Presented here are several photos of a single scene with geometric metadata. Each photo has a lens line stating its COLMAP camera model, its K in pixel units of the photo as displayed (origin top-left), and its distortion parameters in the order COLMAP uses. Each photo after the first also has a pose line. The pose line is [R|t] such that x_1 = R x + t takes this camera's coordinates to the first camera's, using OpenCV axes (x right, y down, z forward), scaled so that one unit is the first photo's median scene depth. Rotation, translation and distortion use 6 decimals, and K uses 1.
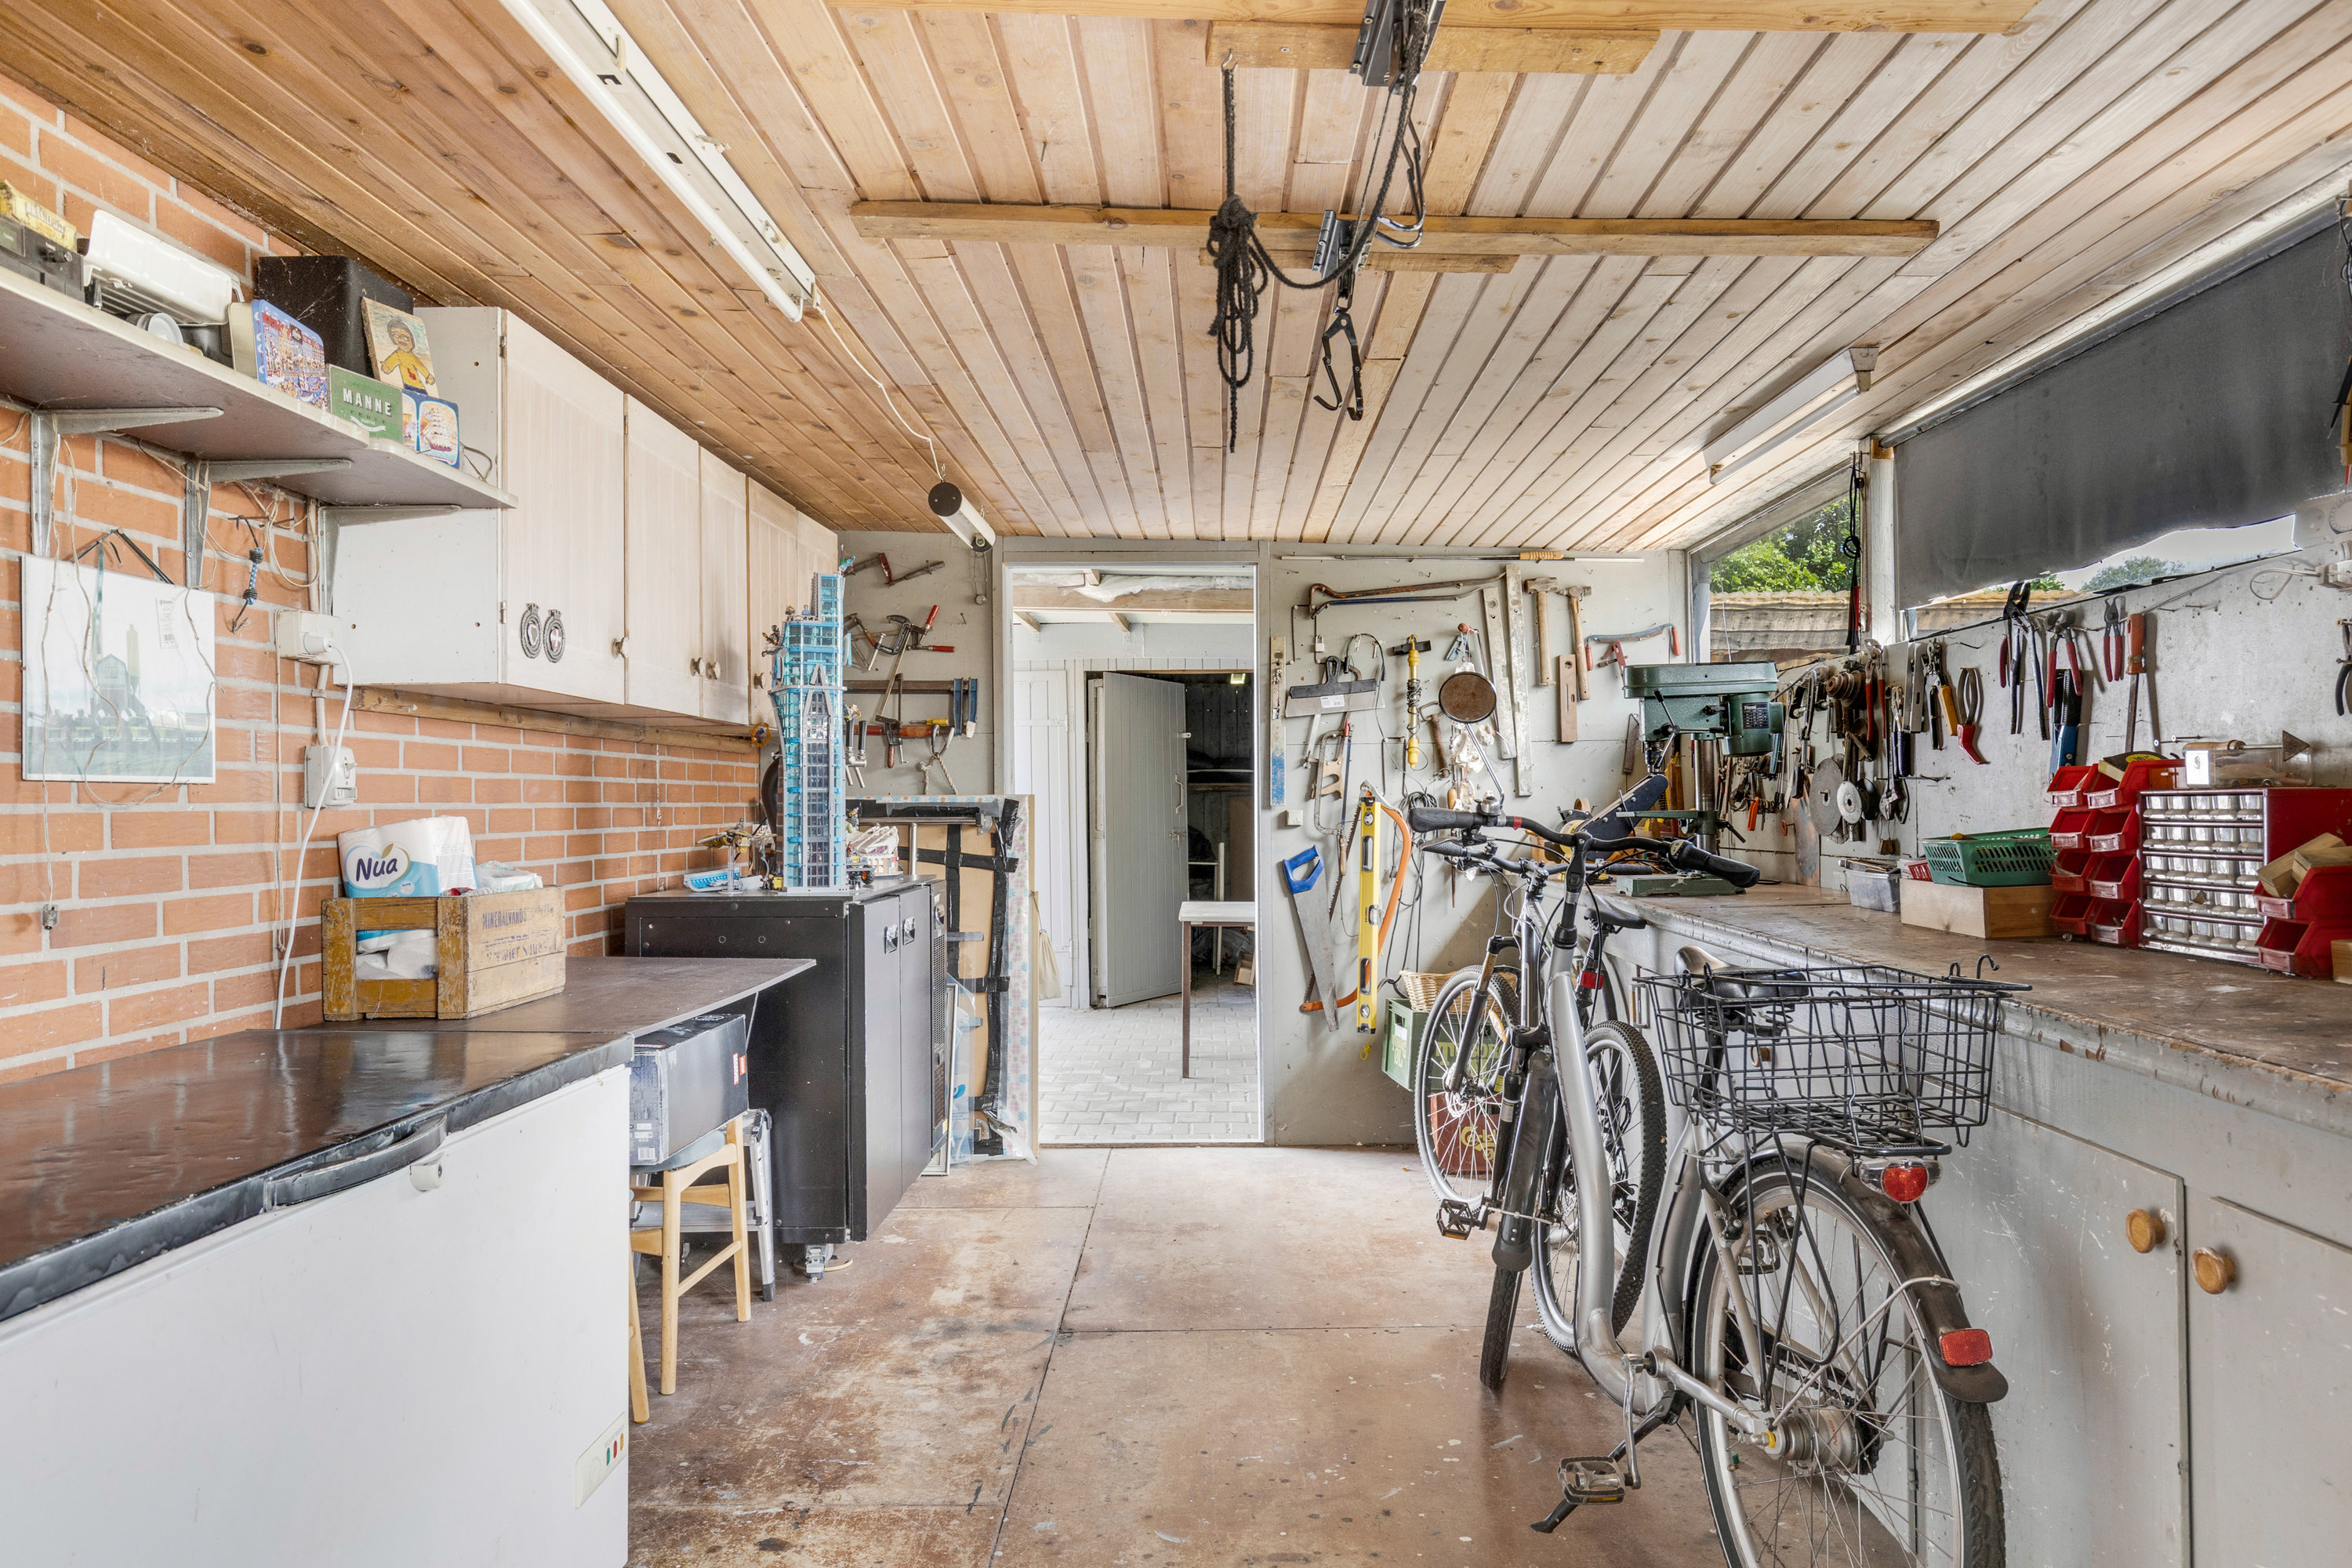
lens RADIAL K [[2367.6, 0, 1176.0], [0, 2367.6, 784.0], [0, 0, 1]] dist [0.000616, 0.000055]
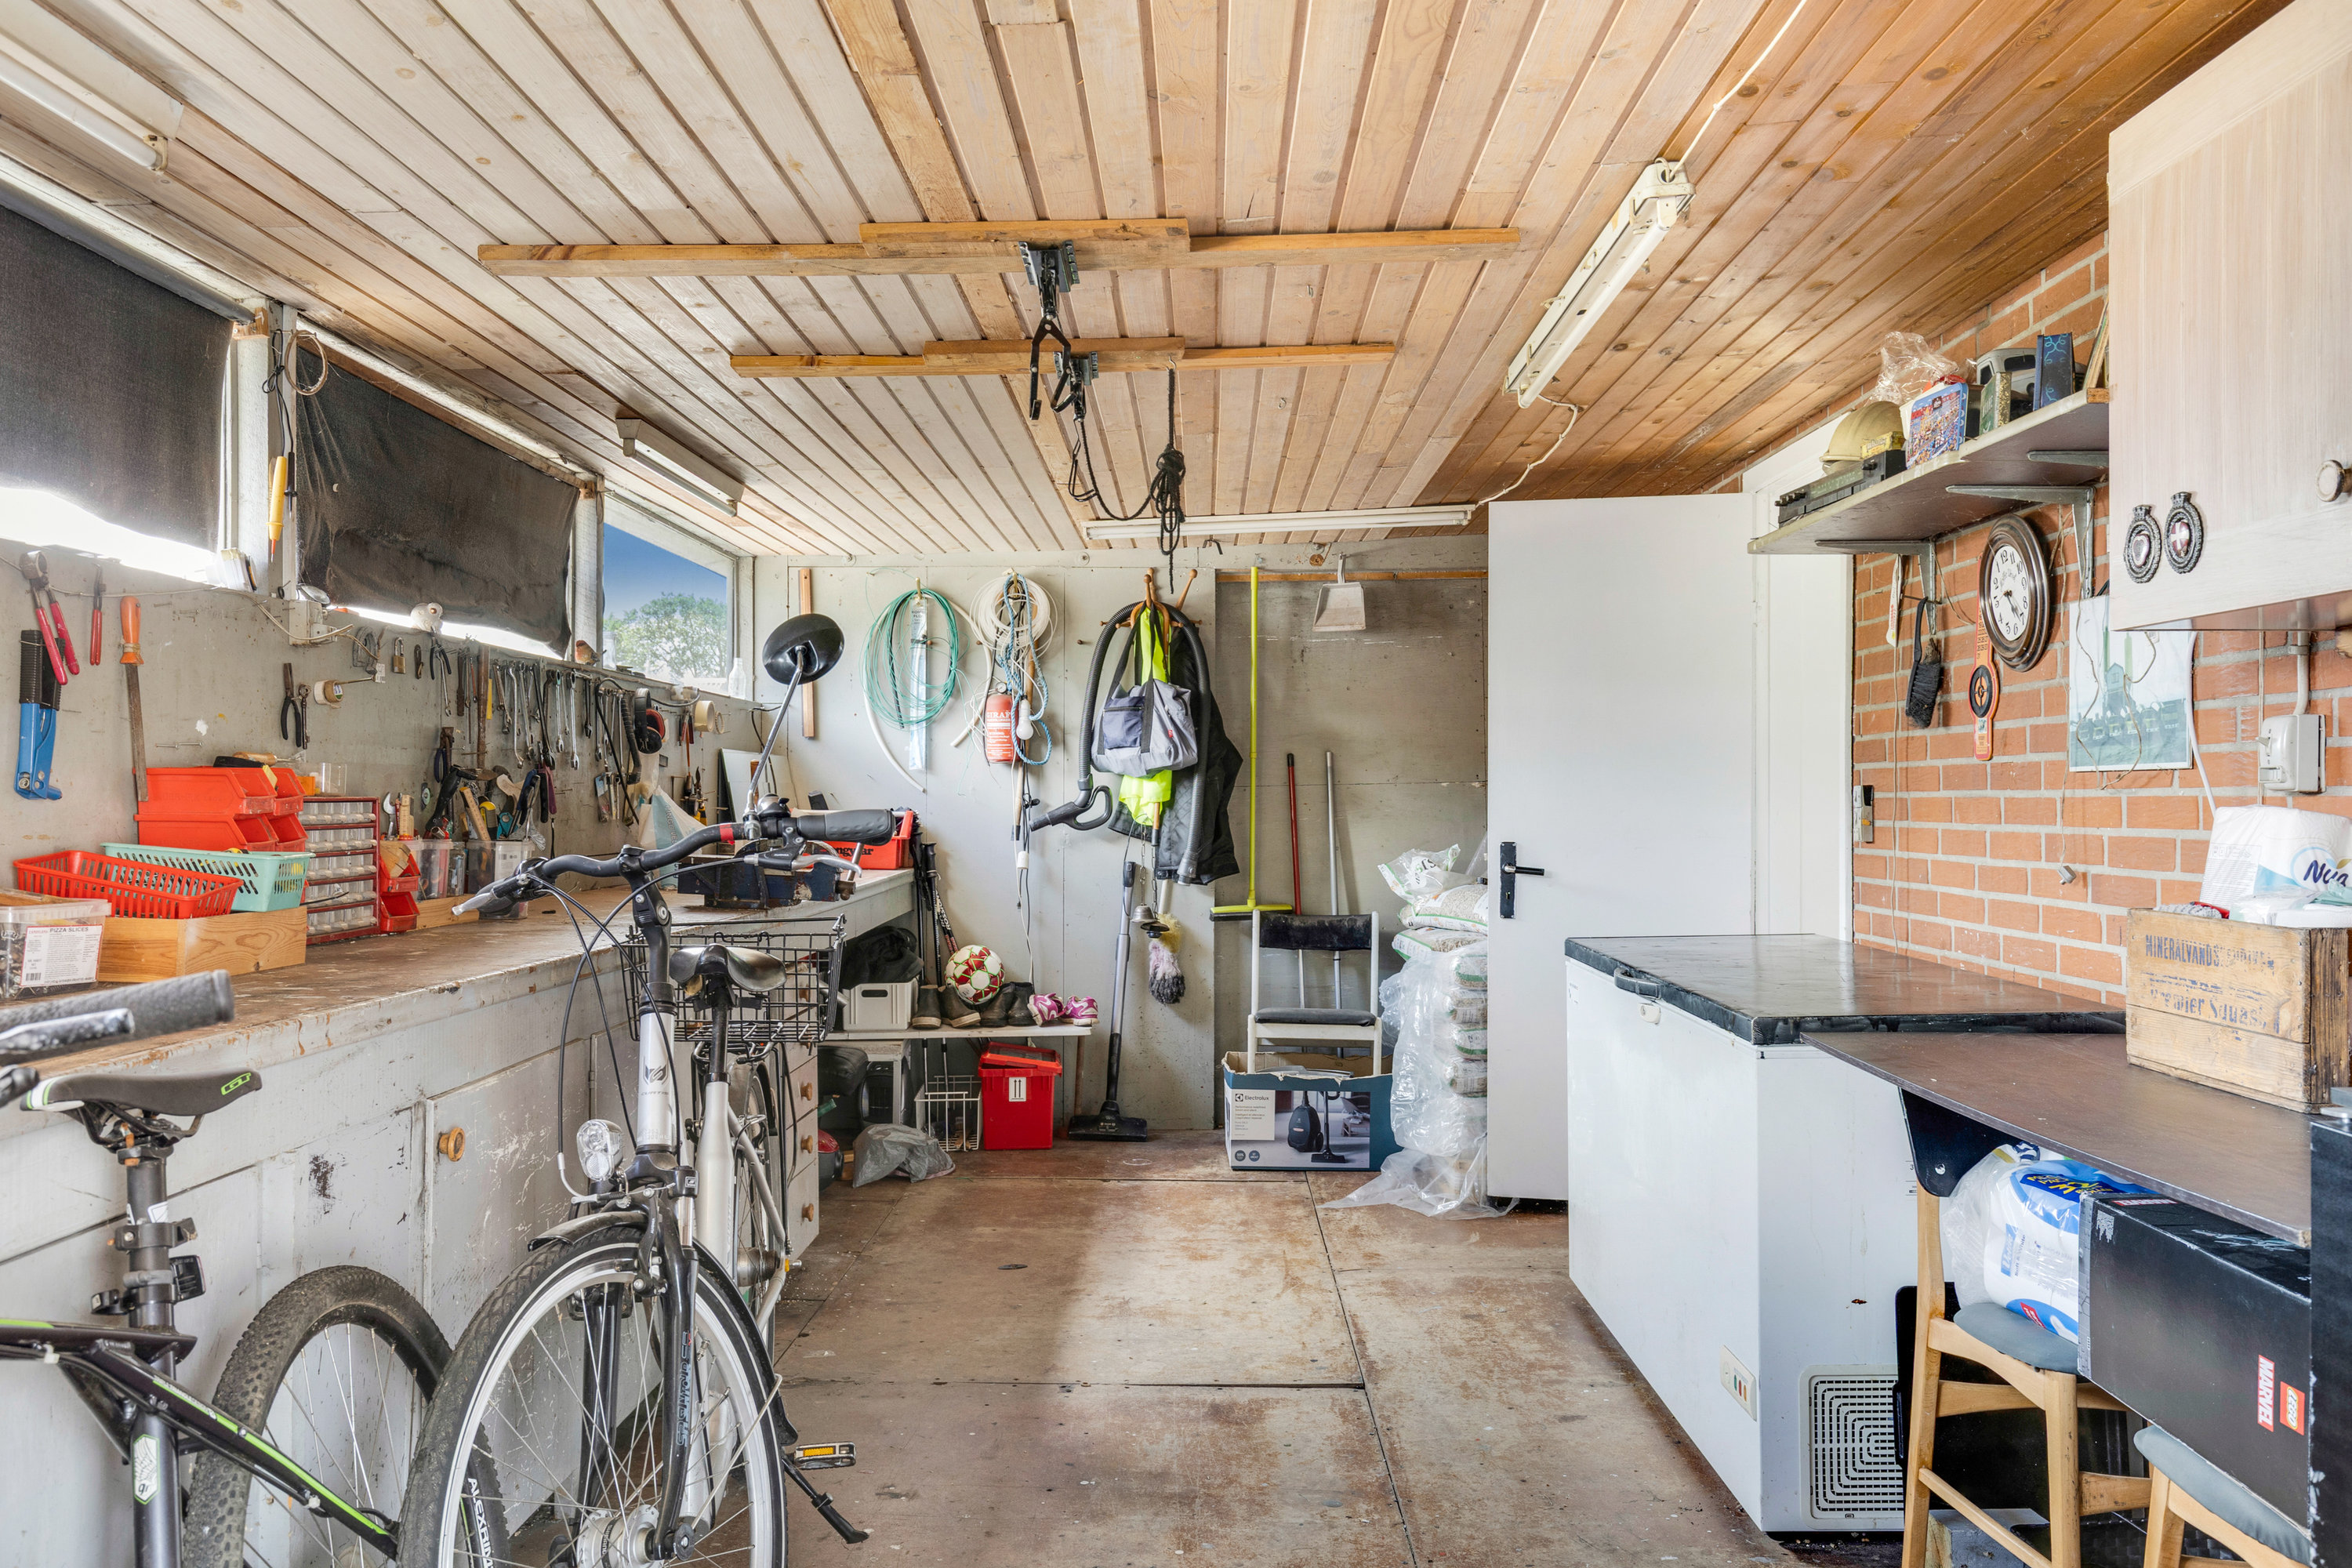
lens RADIAL K [[2367.6, 0, 1176.0], [0, 2367.6, 784.0], [0, 0, 1]] dist [0.000616, 0.000055]
pose [[-0.999925, 0.010654, -0.006039, 0.026502], [0.010735, 0.999852, -0.013412, 0.016481], [0.005895, -0.013476, -0.999892, 2.173056]]
